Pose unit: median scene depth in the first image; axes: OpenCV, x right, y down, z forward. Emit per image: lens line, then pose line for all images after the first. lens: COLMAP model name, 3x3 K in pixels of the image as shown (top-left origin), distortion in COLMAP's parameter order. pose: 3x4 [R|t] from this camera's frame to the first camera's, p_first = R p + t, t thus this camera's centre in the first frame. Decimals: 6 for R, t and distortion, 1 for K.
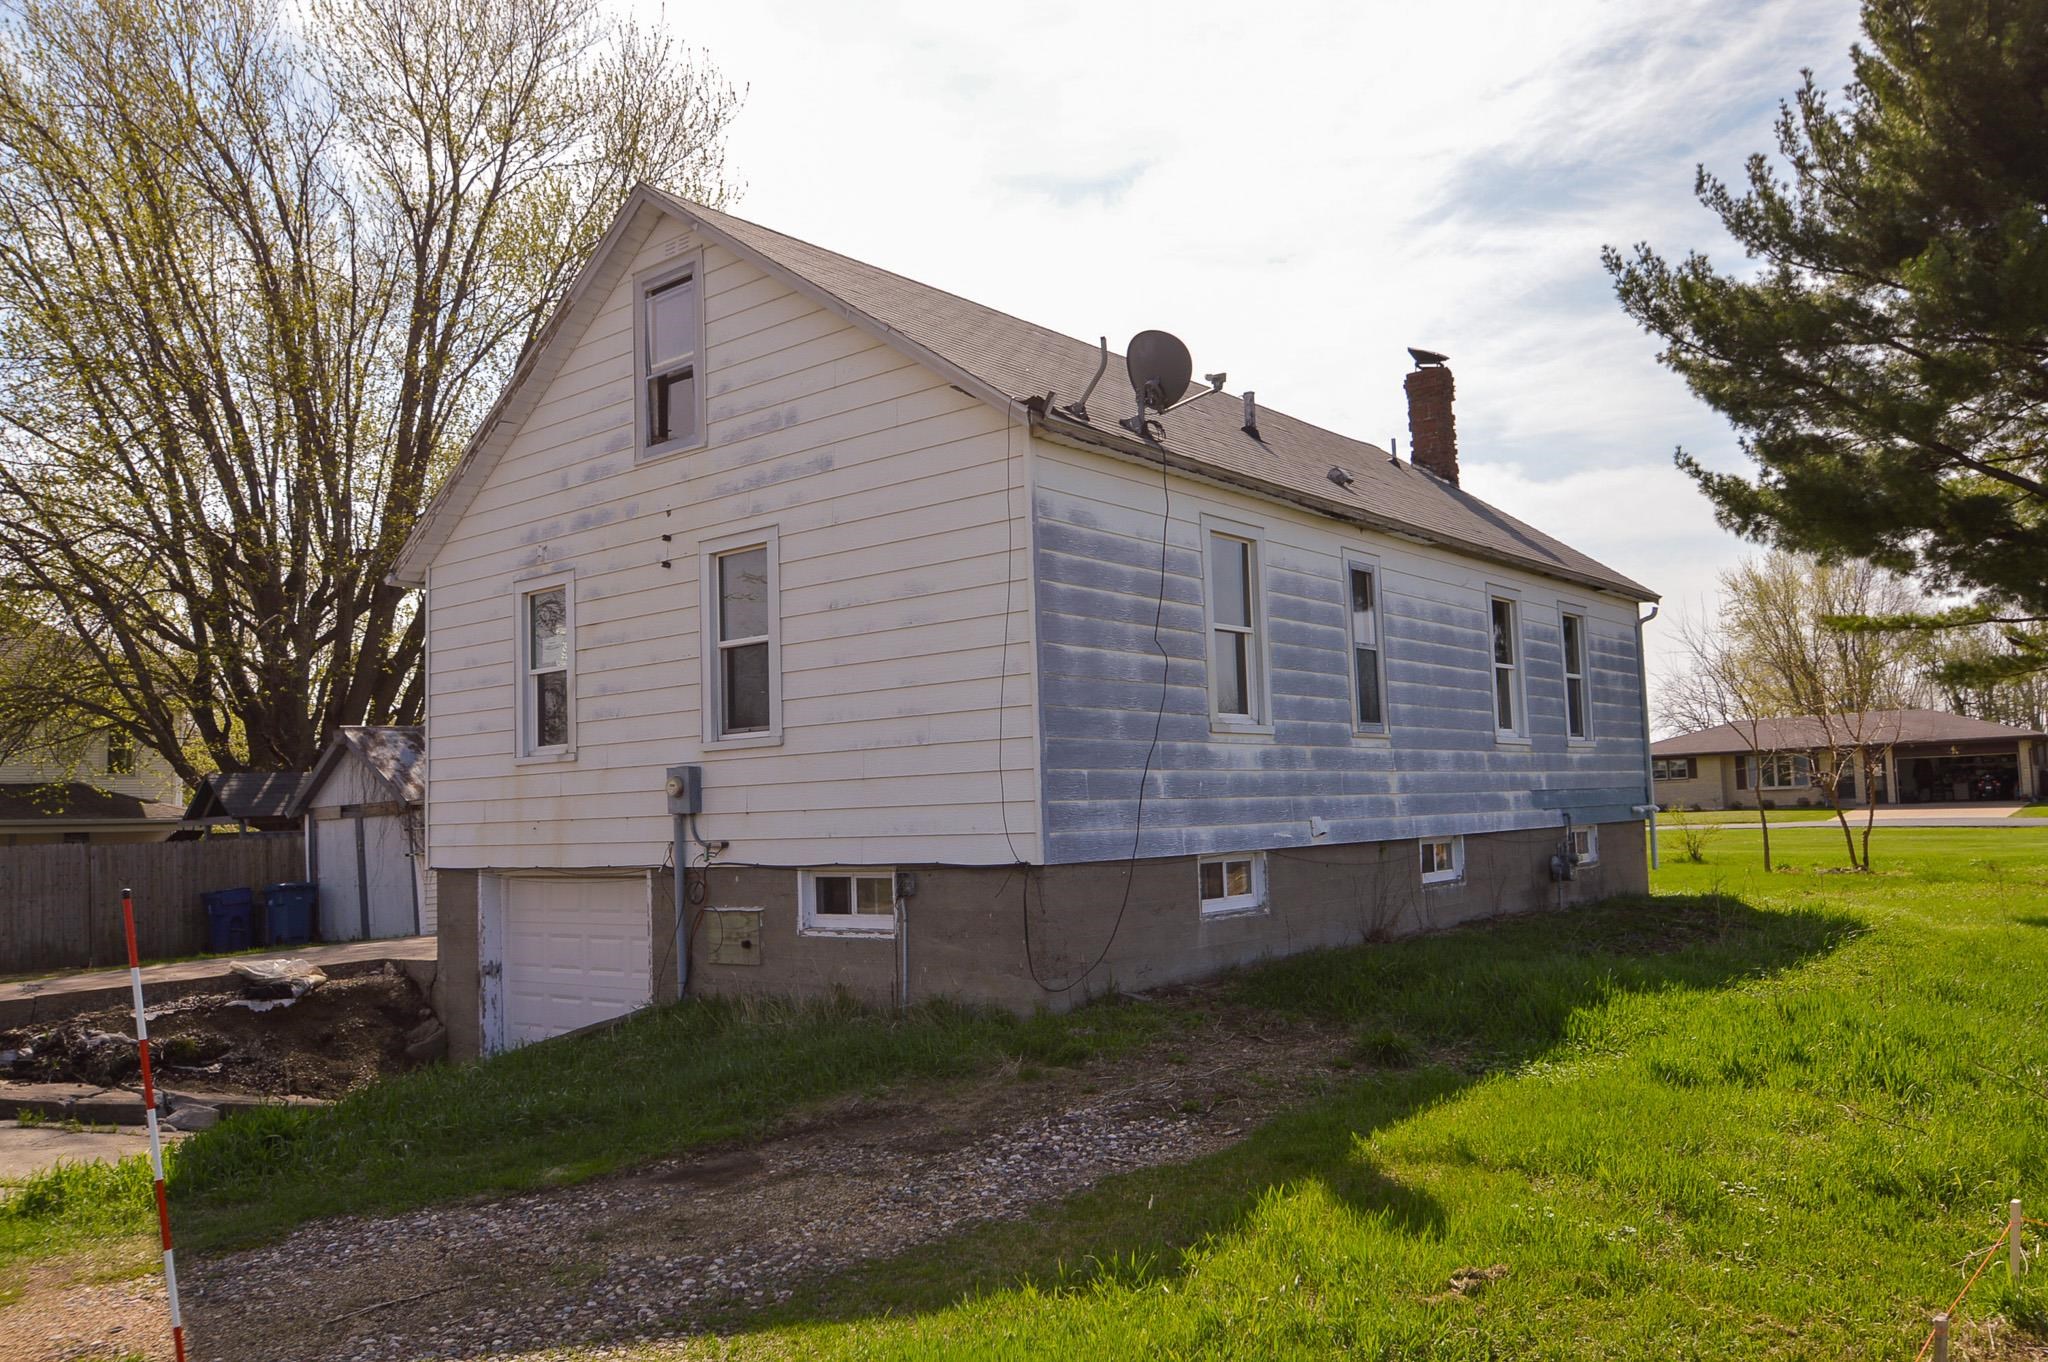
lens RADIAL K [[1490.5, 0, 1023.3], [0, 1490.5, 676.4], [0, 0, 1]] dist [-0.002237, -0.000066]
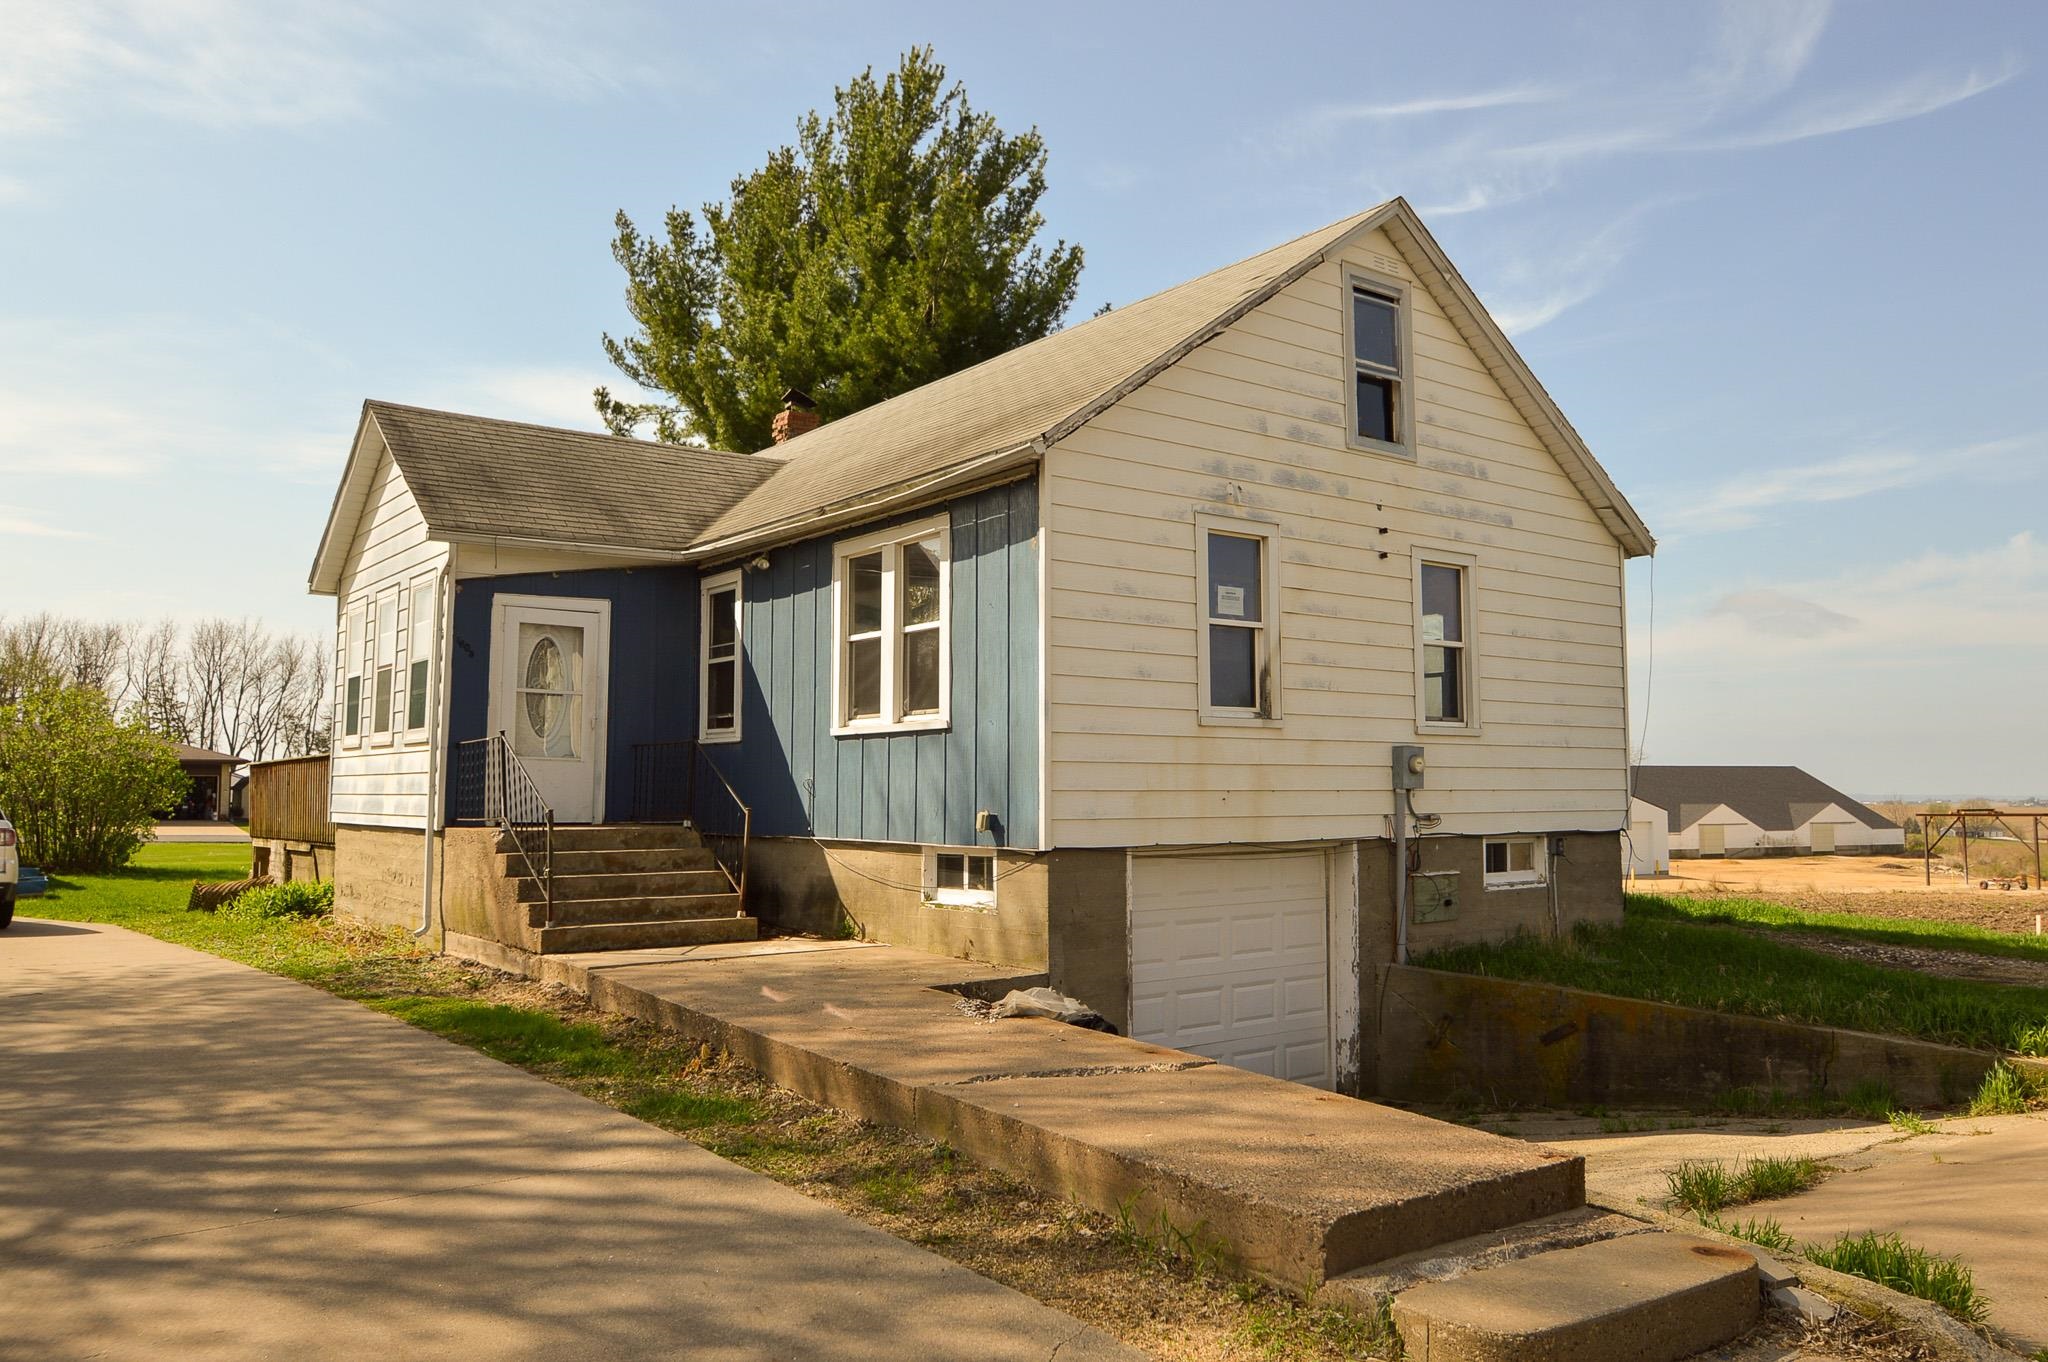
lens RADIAL K [[1490.5, 0, 1023.1], [0, 1490.5, 685.3], [0, 0, 1]] dist [-0.002237, -0.000066]
pose [[0.233366, 0.108557, 0.966310, -1.330808], [-0.088364, 0.992005, -0.090103, 0.137157], [-0.968366, -0.064360, 0.241093, 0.993830]]
